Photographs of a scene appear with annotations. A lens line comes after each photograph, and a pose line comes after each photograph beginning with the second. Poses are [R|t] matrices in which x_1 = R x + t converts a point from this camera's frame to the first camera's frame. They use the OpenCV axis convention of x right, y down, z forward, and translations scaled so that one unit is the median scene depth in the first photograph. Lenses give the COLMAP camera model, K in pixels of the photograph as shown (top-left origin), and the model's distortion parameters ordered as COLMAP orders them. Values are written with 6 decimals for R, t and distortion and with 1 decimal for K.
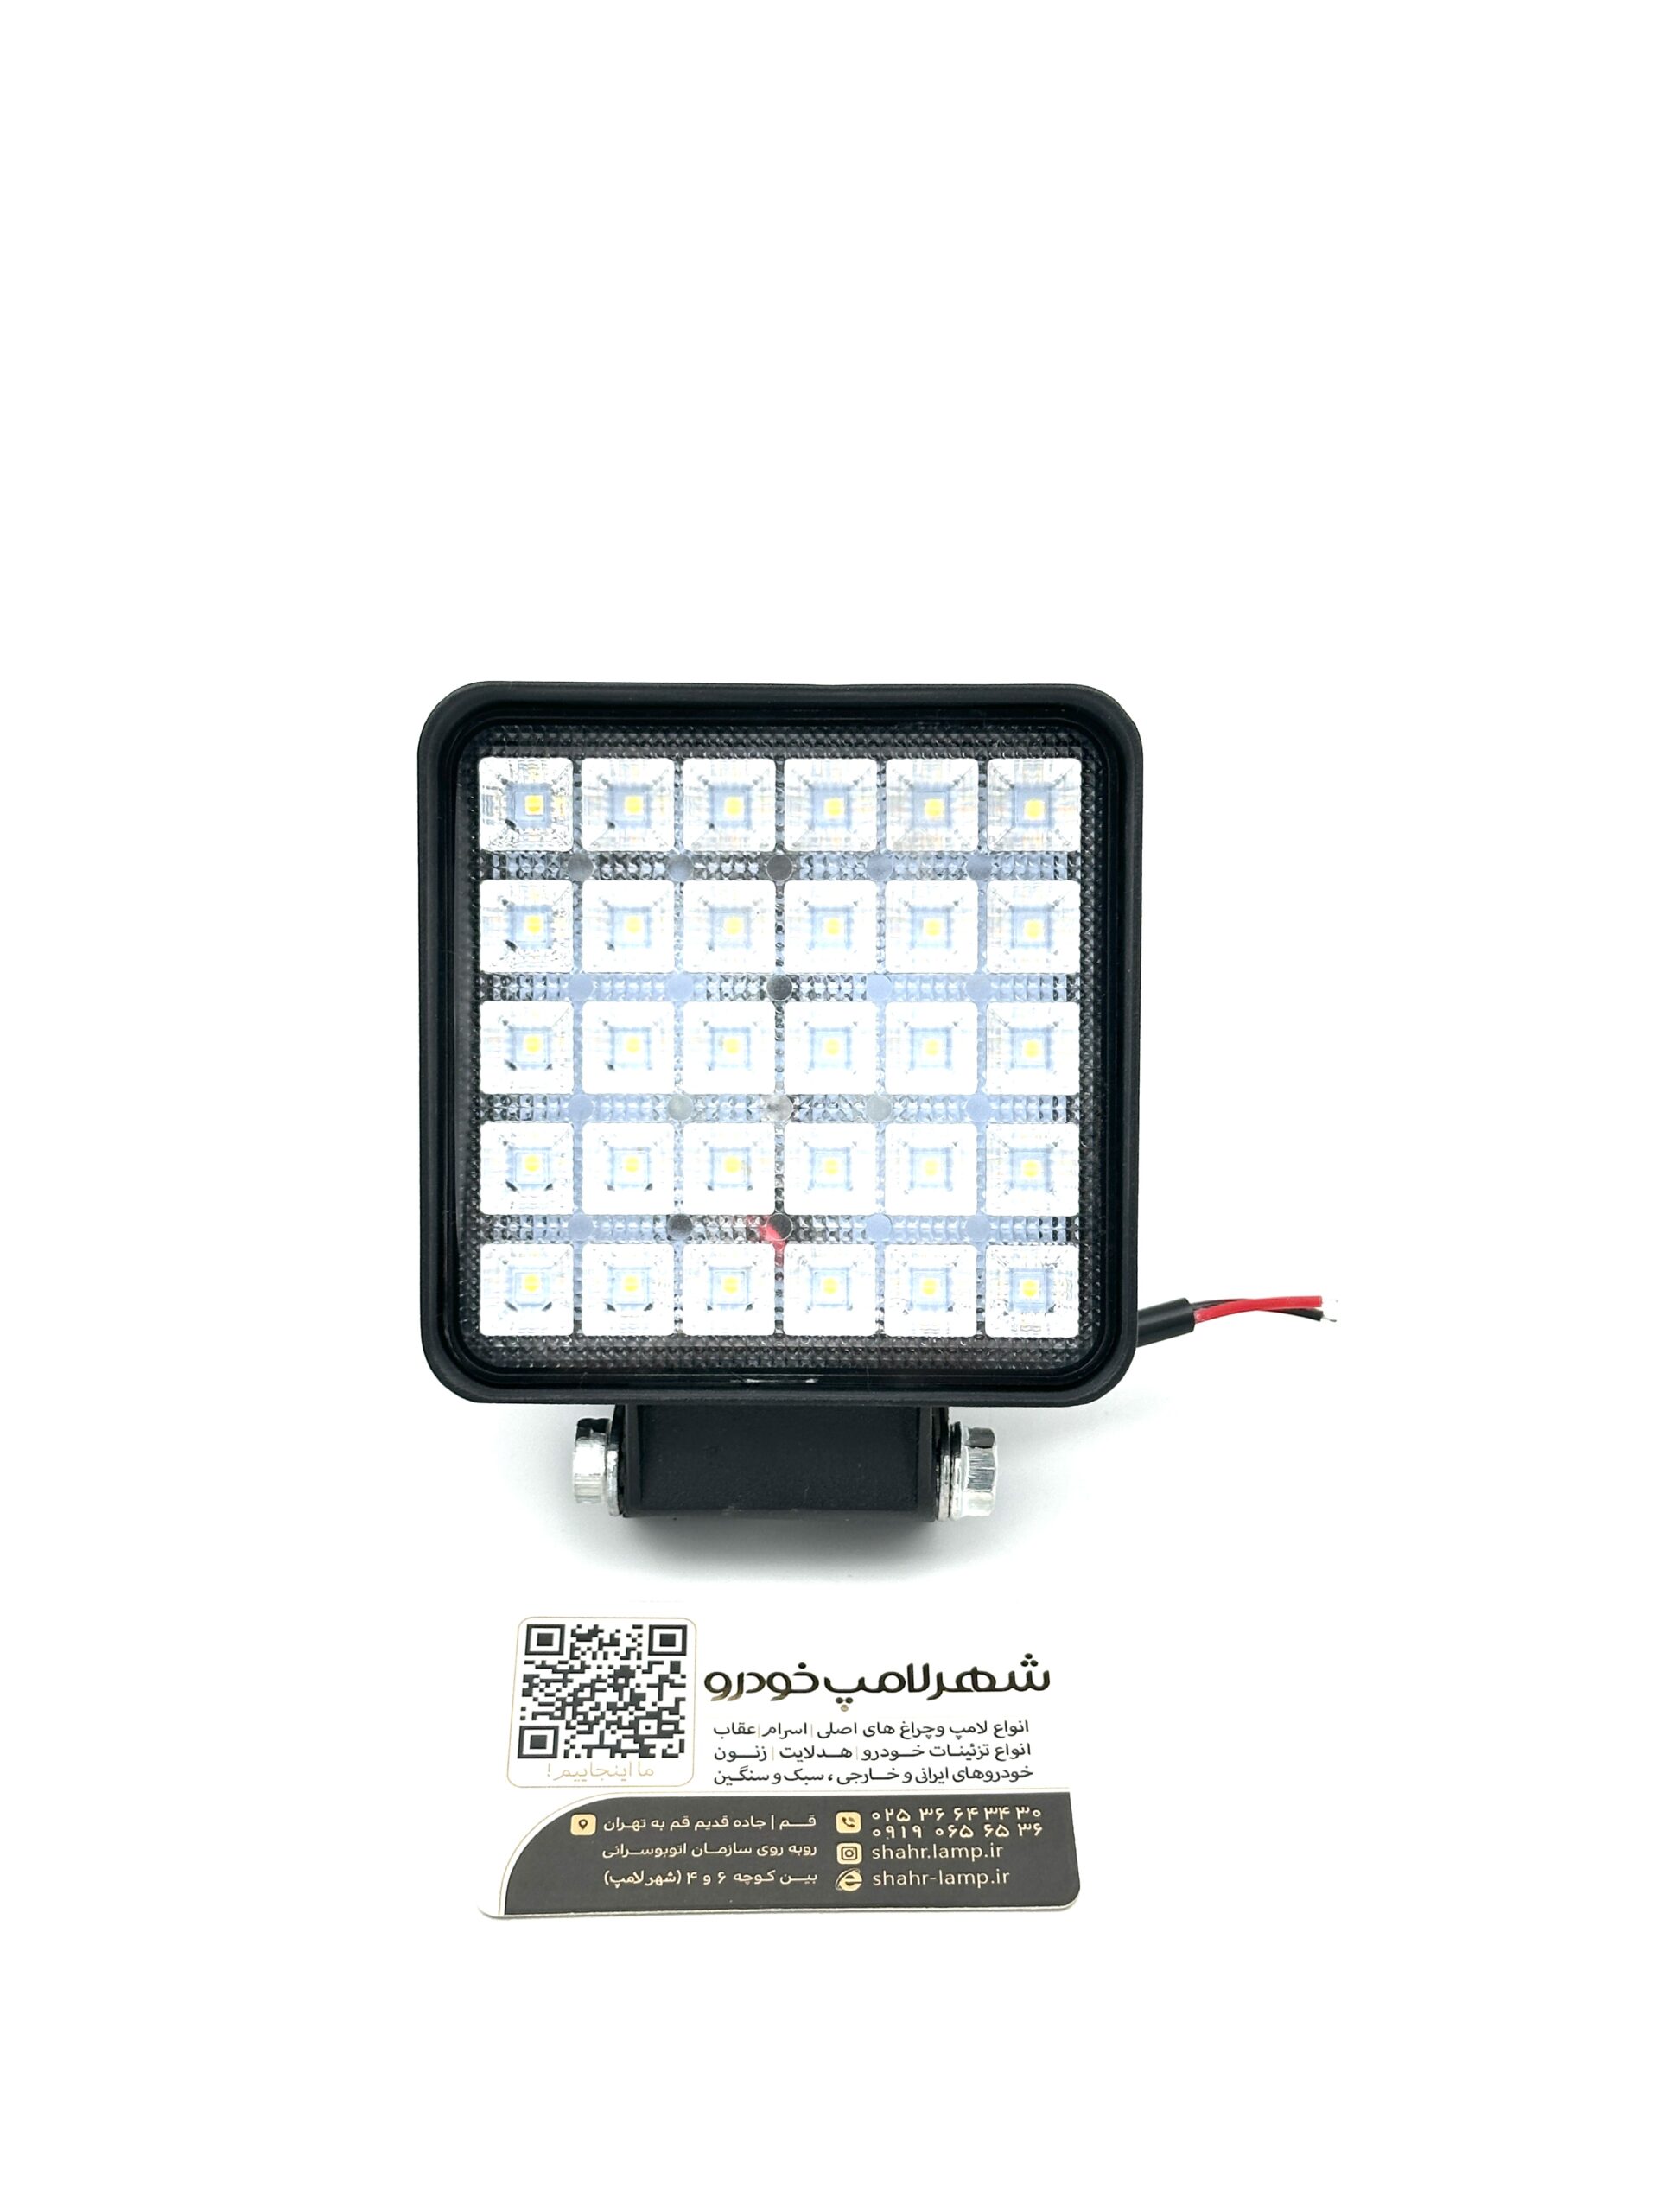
lens RADIAL K [[3194.1, 0, 835.6], [0, 3194.1, 1099.6], [0, 0, 1]] dist [0.170150, 0.000000]
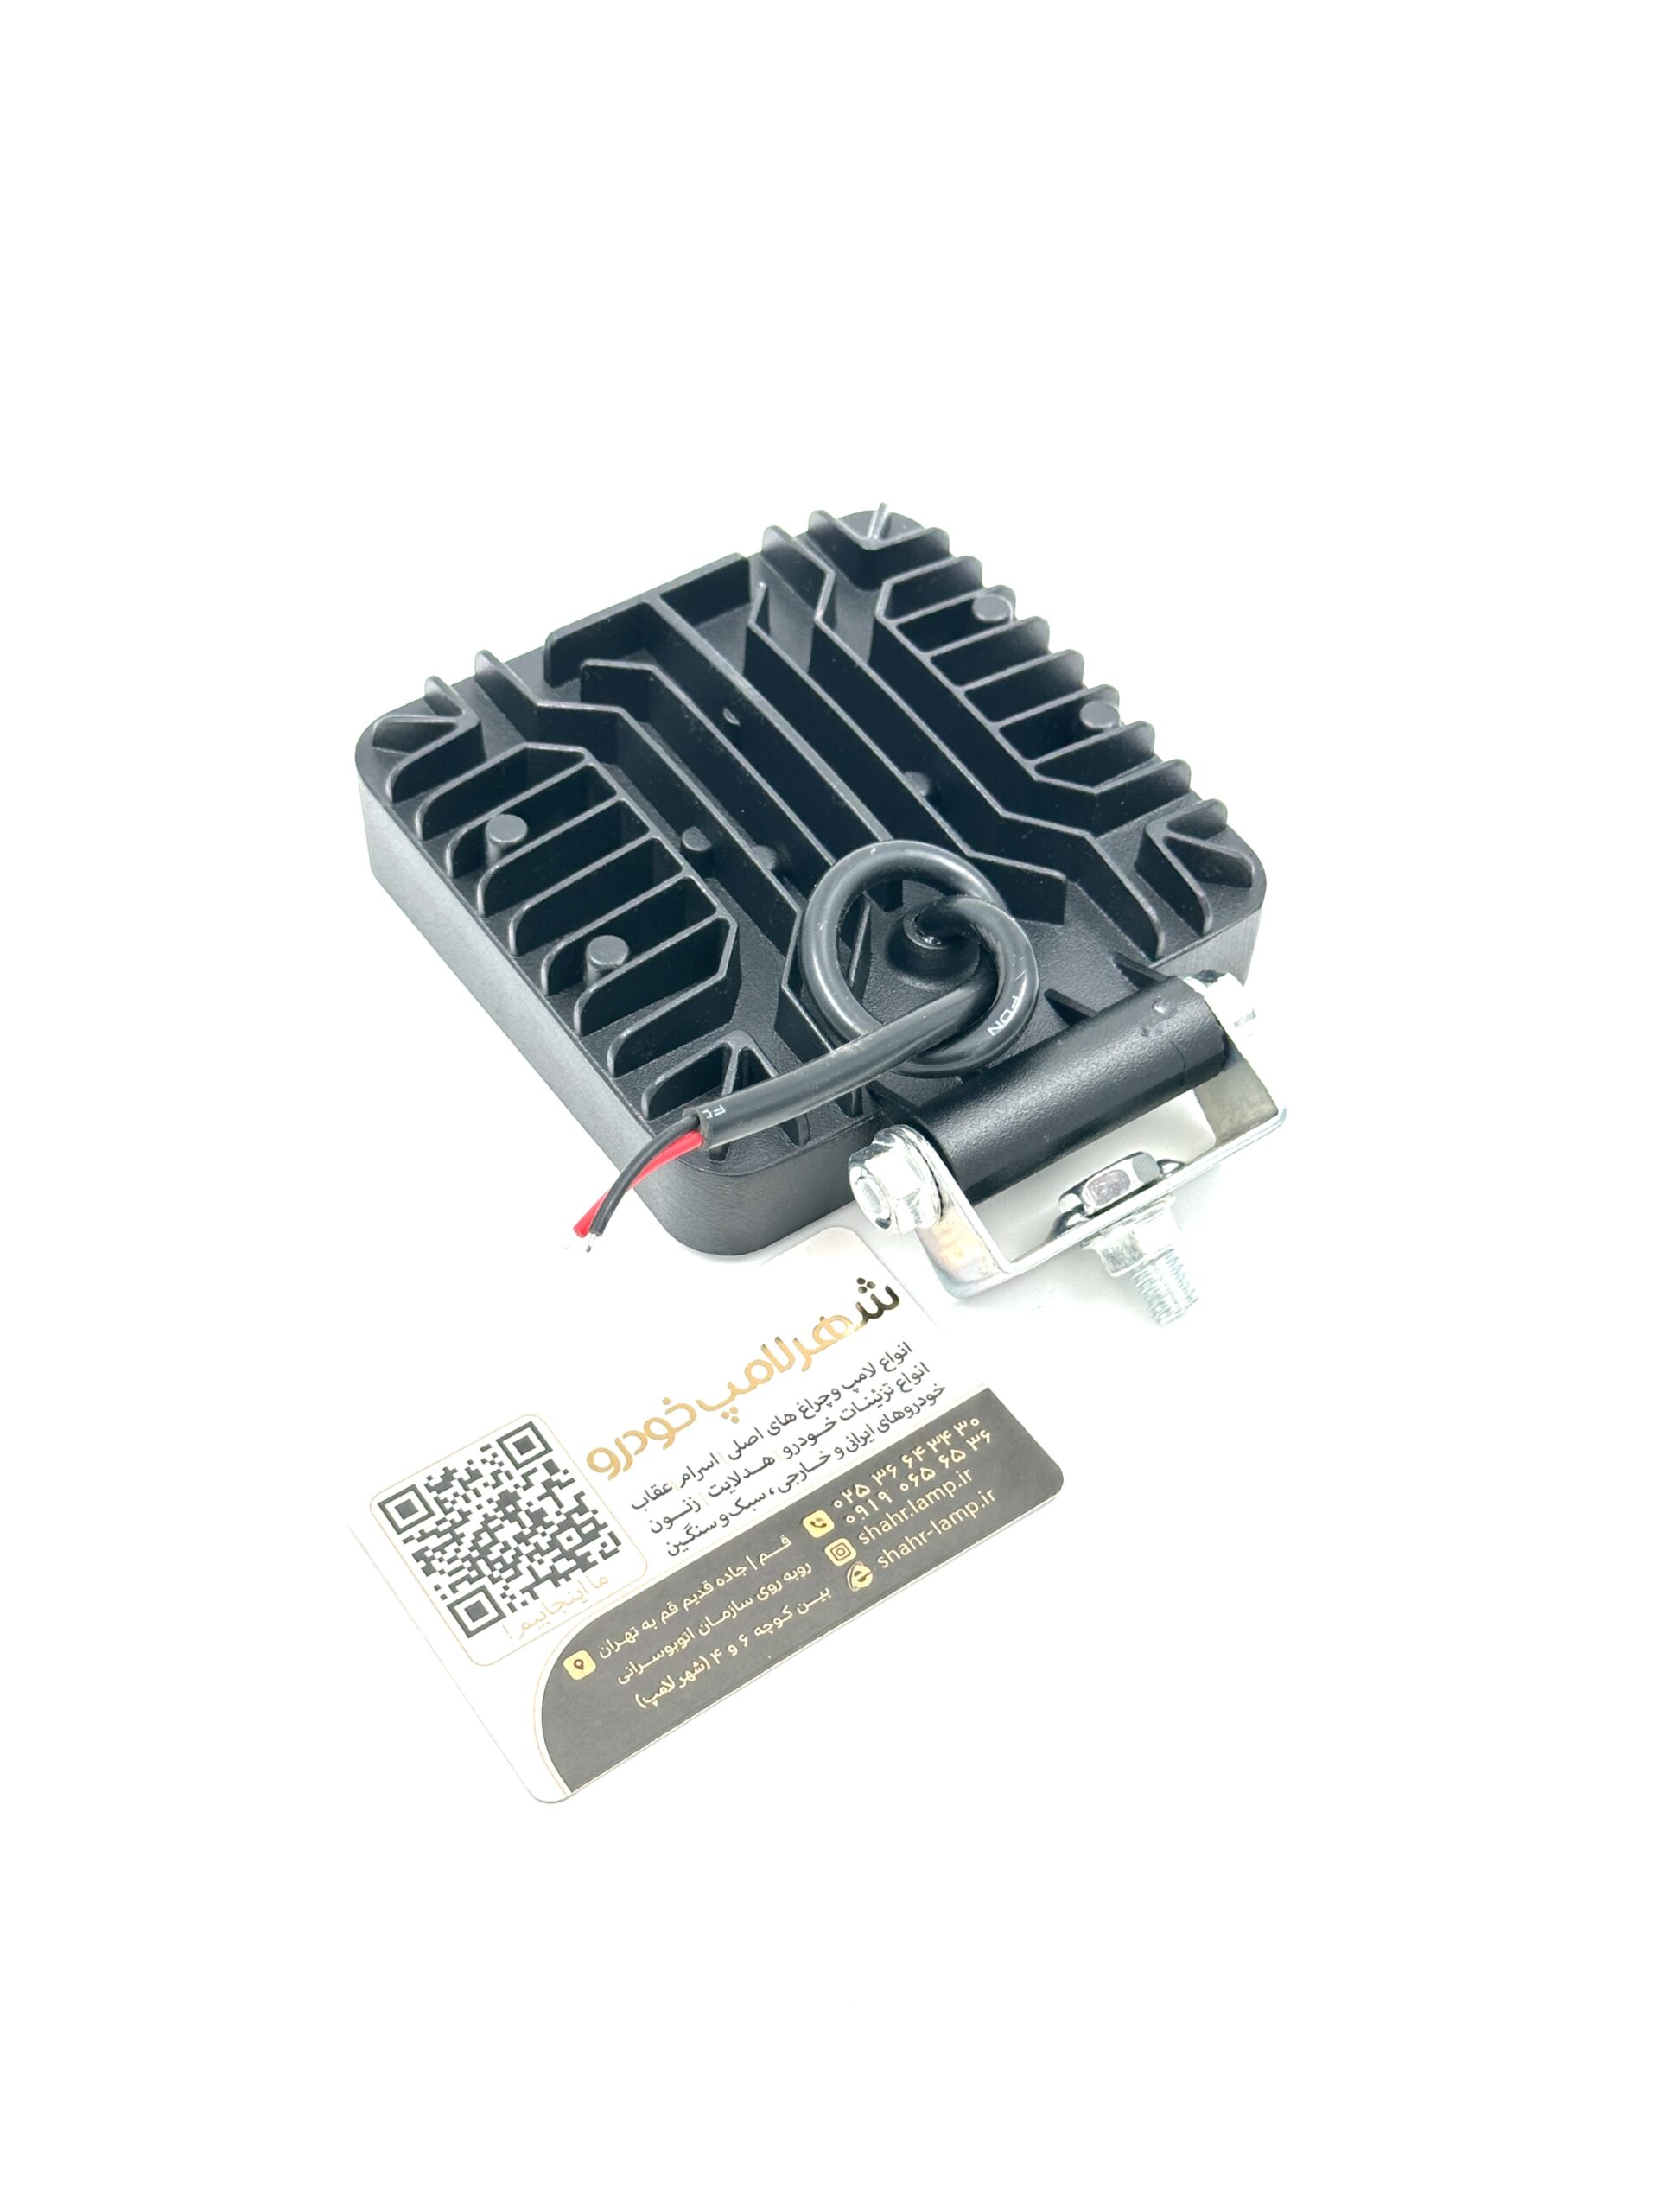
lens RADIAL K [[3194.1, 0, 818.6], [0, 3194.1, 1096.6], [0, 0, 1]] dist [0.170150, 0.000000]
pose [[0.834685, -0.431872, 0.341742, -0.257034], [0.360800, 0.897632, 0.253139, -0.123483], [-0.416083, -0.087990, 0.905060, 0.155327]]
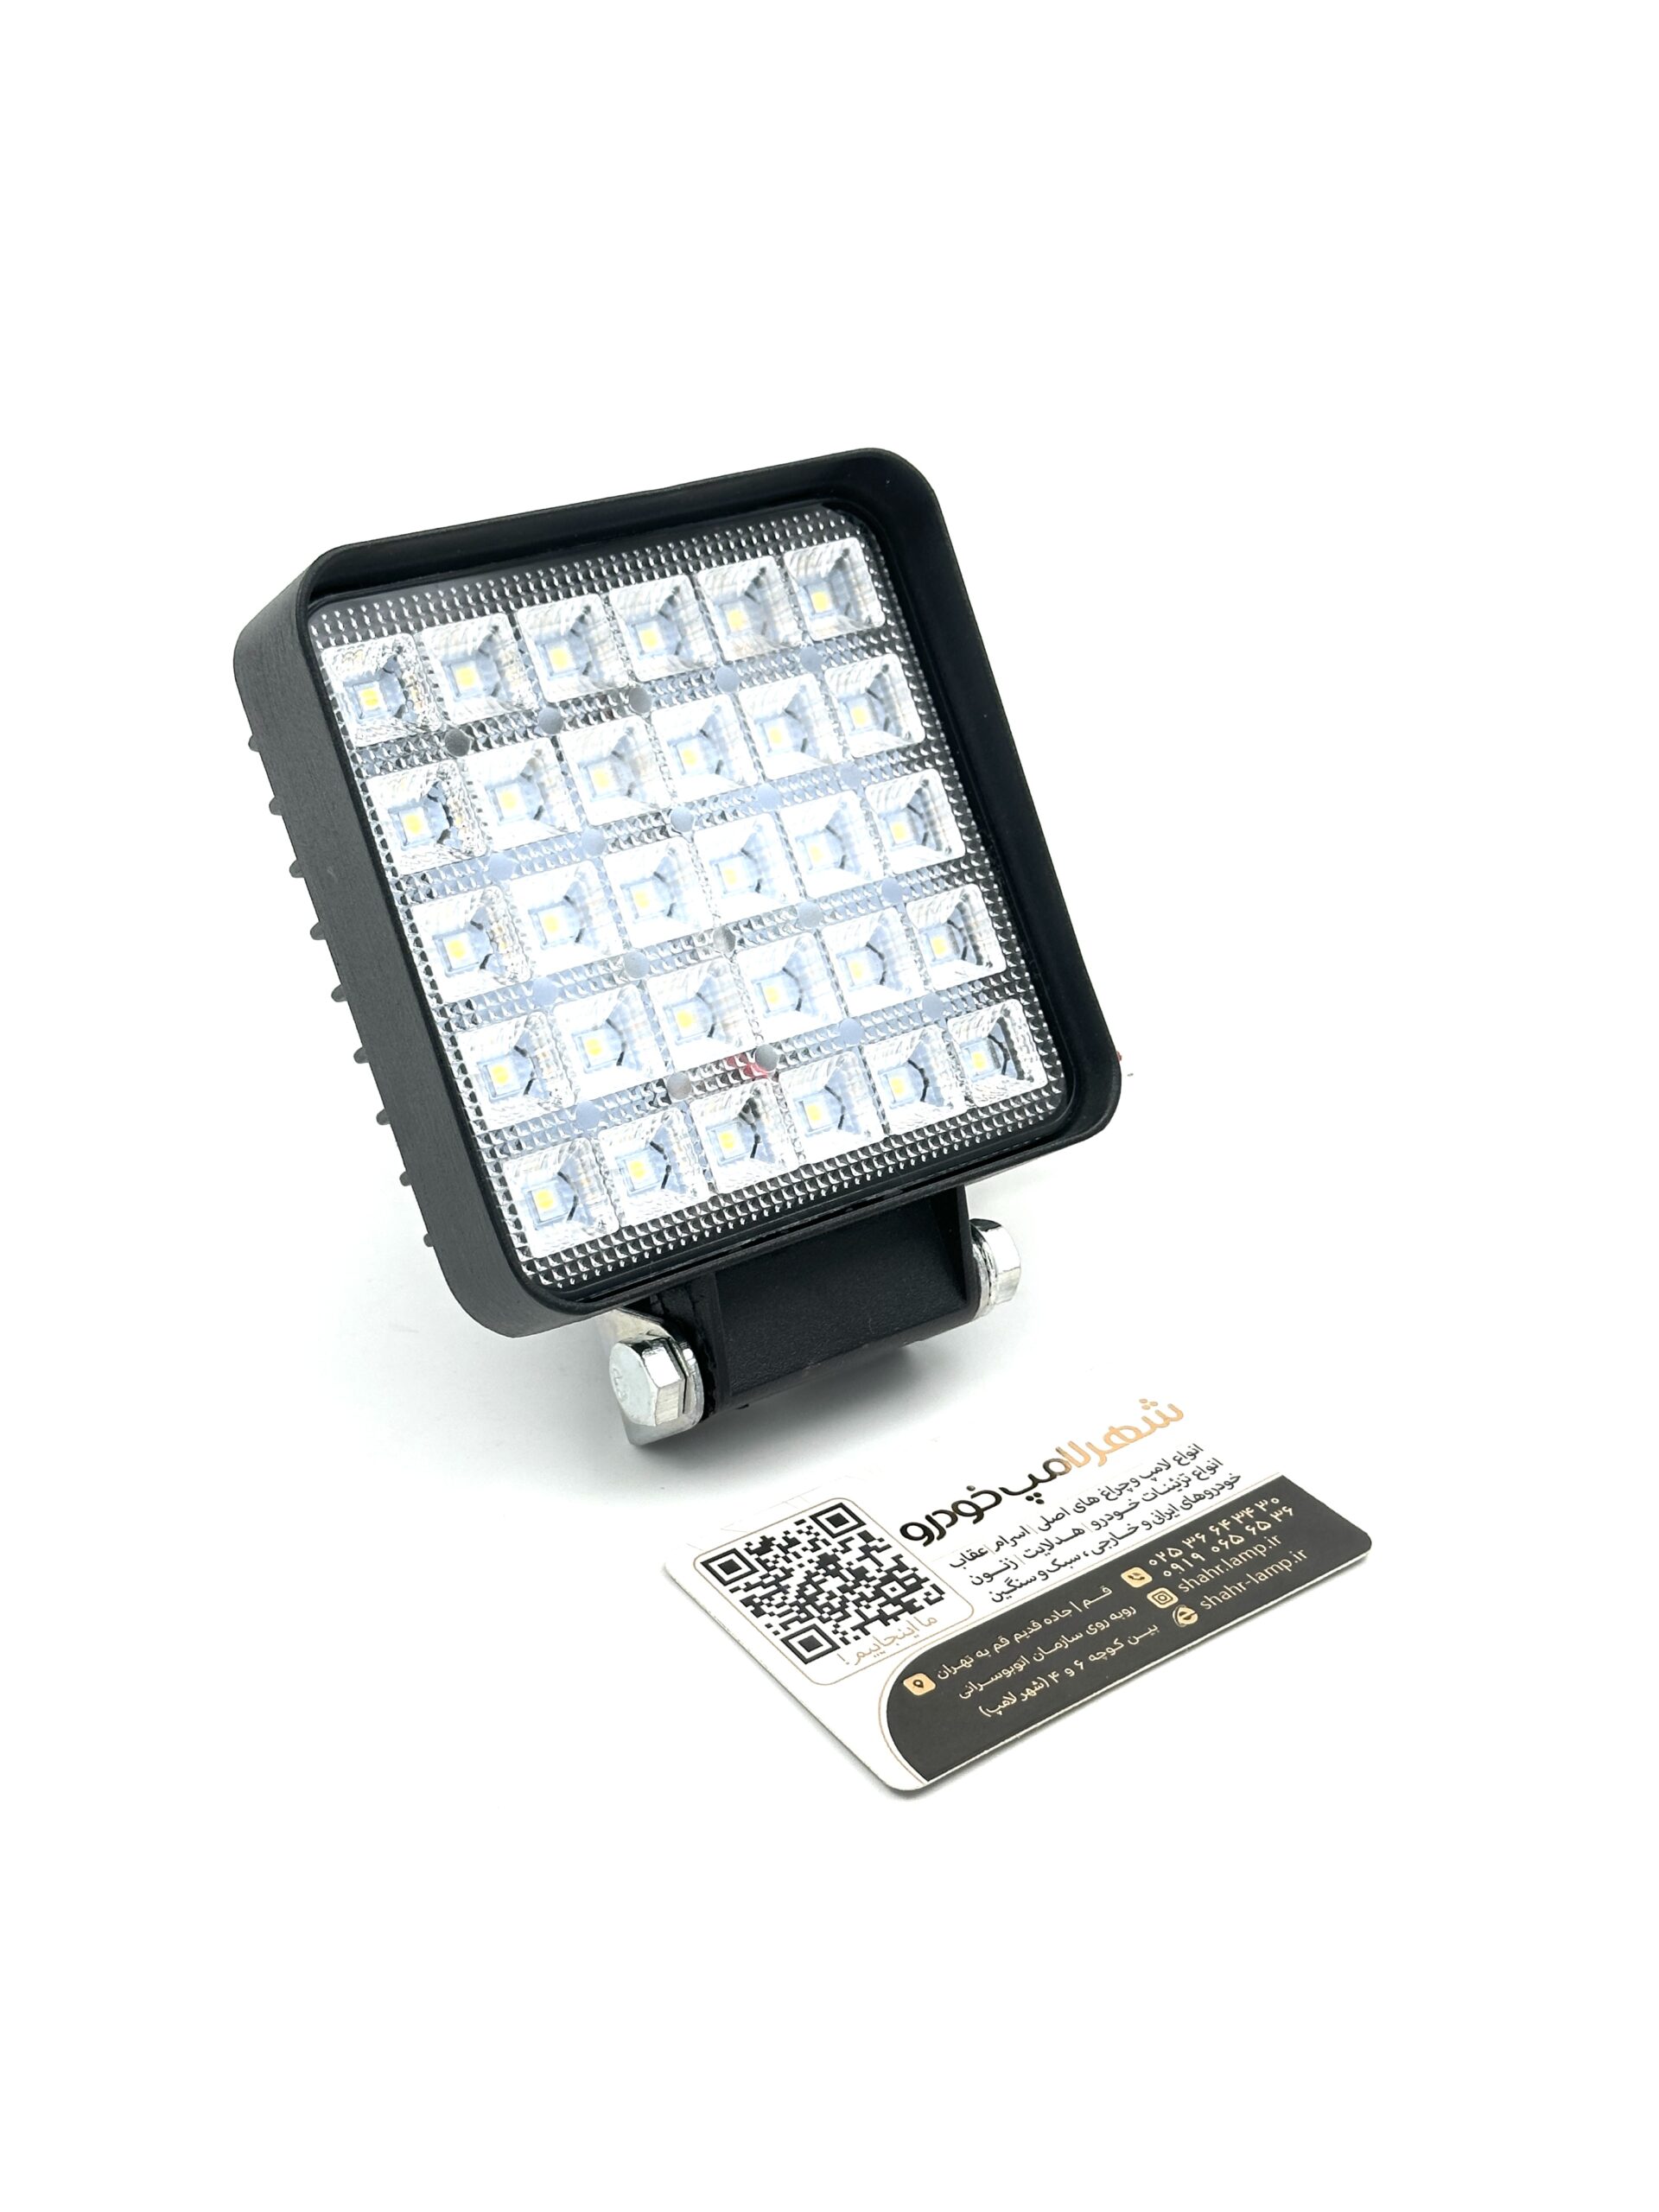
lens RADIAL K [[3194.1, 0, 848.1], [0, 3194.1, 1113.0], [0, 0, 1]] dist [0.170150, 0.000000]
pose [[0.808318, -0.296752, 0.508488, -0.496807], [0.371290, 0.927218, -0.049099, 0.108803], [-0.456909, 0.228484, 0.859668, 0.183333]]
